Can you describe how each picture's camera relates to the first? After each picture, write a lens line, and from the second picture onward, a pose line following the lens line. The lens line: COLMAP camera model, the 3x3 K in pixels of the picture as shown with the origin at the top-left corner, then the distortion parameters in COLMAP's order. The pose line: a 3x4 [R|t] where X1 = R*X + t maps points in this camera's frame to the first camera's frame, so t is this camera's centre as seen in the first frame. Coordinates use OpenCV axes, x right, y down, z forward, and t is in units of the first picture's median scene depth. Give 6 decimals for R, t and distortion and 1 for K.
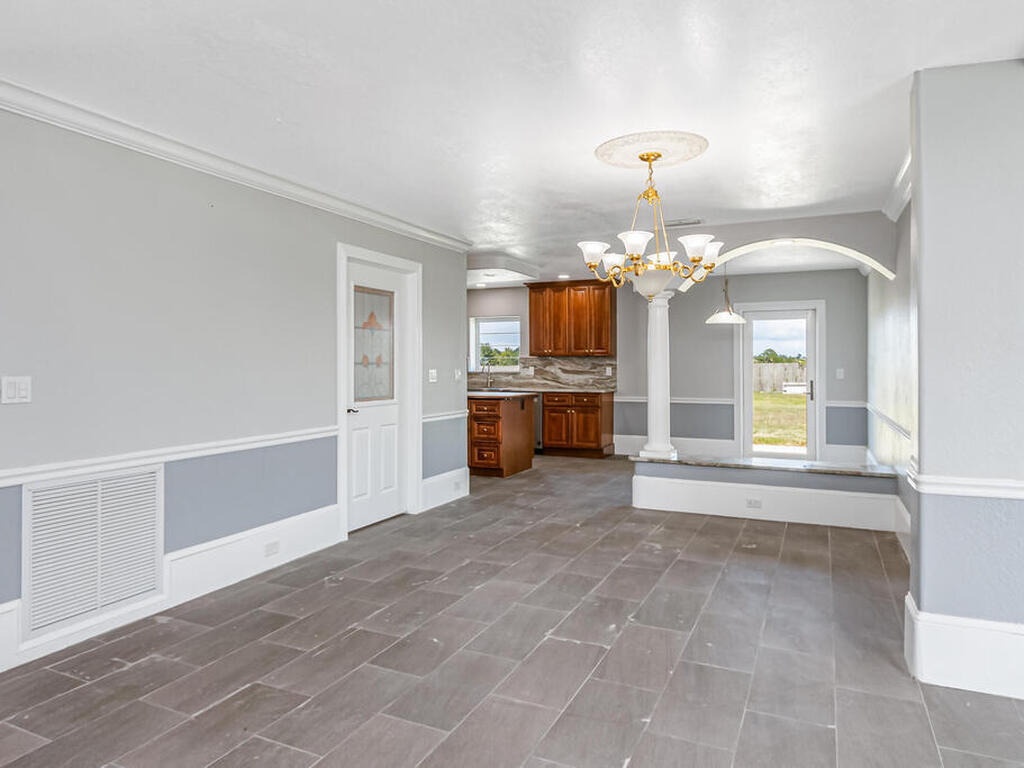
lens RADIAL K [[670.7, 0, 510.1], [0, 670.7, 366.6], [0, 0, 1]] dist [-0.001892, 0.004970]
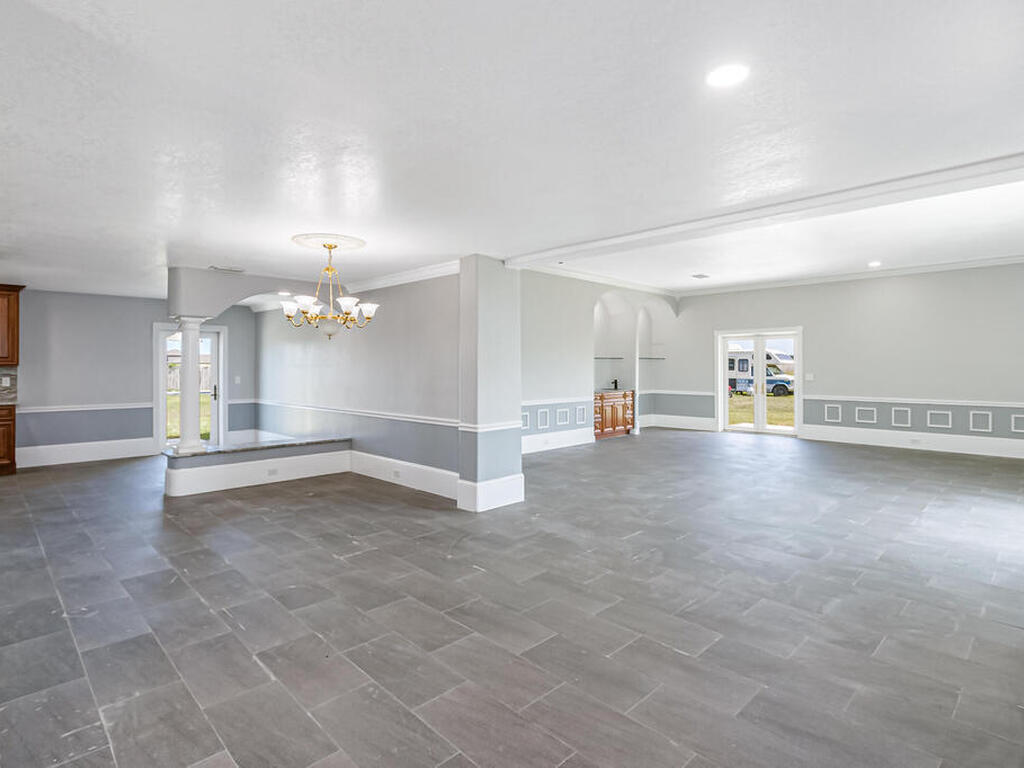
lens RADIAL K [[545.2, 0, 507.8], [0, 545.2, 365.9], [0, 0, 1]] dist [0.007478, 0.000099]
pose [[0.341814, 0.001610, 0.939766, -0.519099], [0.002978, 0.999992, -0.002796, -0.017830], [-0.939763, 0.003754, 0.341806, 0.110819]]
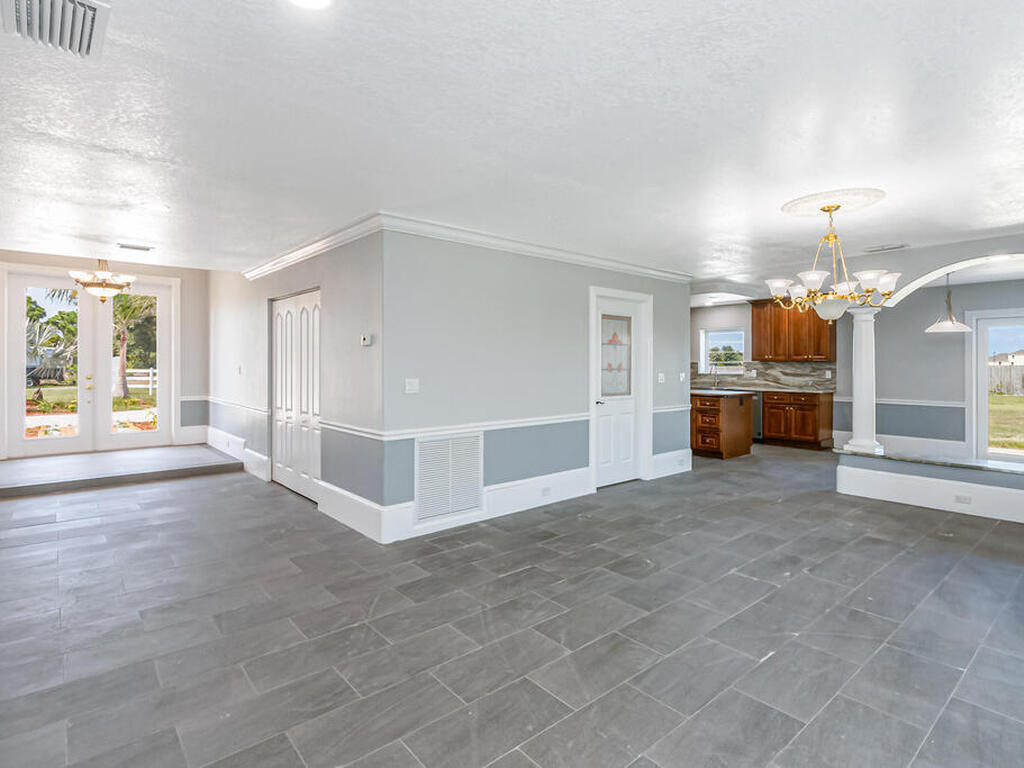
lens RADIAL K [[545.2, 0, 501.8], [0, 545.2, 365.7], [0, 0, 1]] dist [0.007478, 0.000099]
pose [[0.908077, 0.004056, -0.418784, 0.050081], [-0.003479, 0.999992, 0.002141, -0.011994], [0.418789, -0.000487, 0.908083, -0.115843]]
